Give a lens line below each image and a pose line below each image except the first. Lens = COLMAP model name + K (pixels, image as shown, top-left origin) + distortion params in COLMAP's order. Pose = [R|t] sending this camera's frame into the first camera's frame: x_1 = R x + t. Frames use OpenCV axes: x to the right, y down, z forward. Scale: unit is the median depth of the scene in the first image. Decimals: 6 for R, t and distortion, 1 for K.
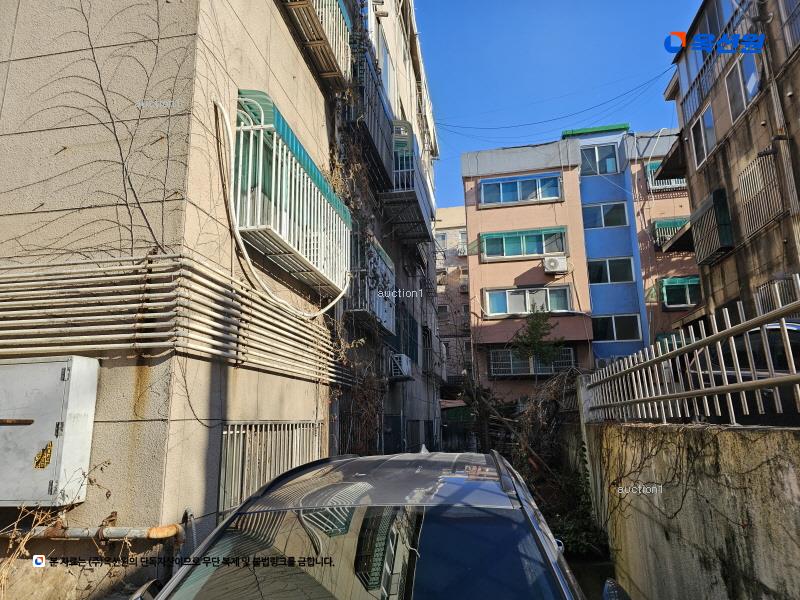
lens RADIAL K [[531.6, 0, 400.0], [0, 531.6, 301.4], [0, 0, 1]] dist [0.078107, -0.066488]
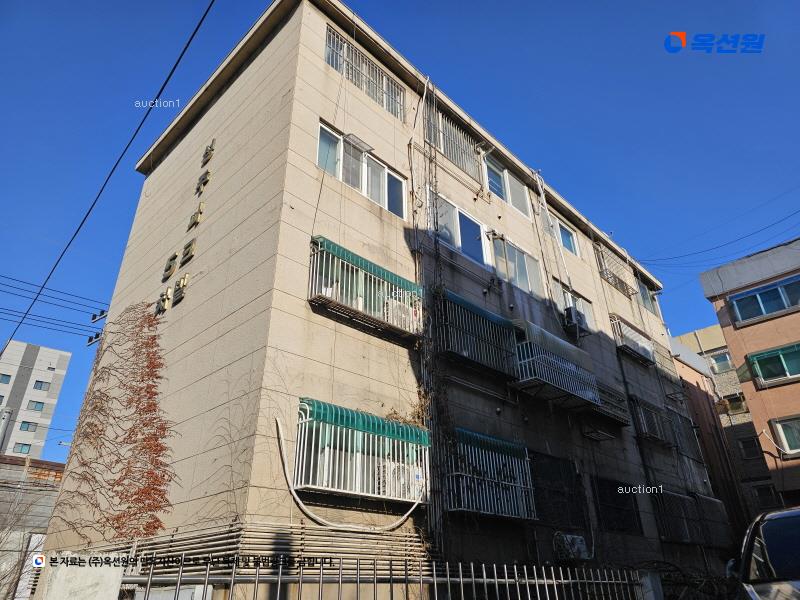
lens RADIAL K [[531.6, 0, 396.7], [0, 531.6, 296.0], [0, 0, 1]] dist [0.078107, -0.066488]
pose [[0.822675, -0.268853, -0.500924, 0.153276], [0.125461, 0.945246, -0.301281, -0.025188], [0.554496, 0.185010, 0.811360, -0.046981]]
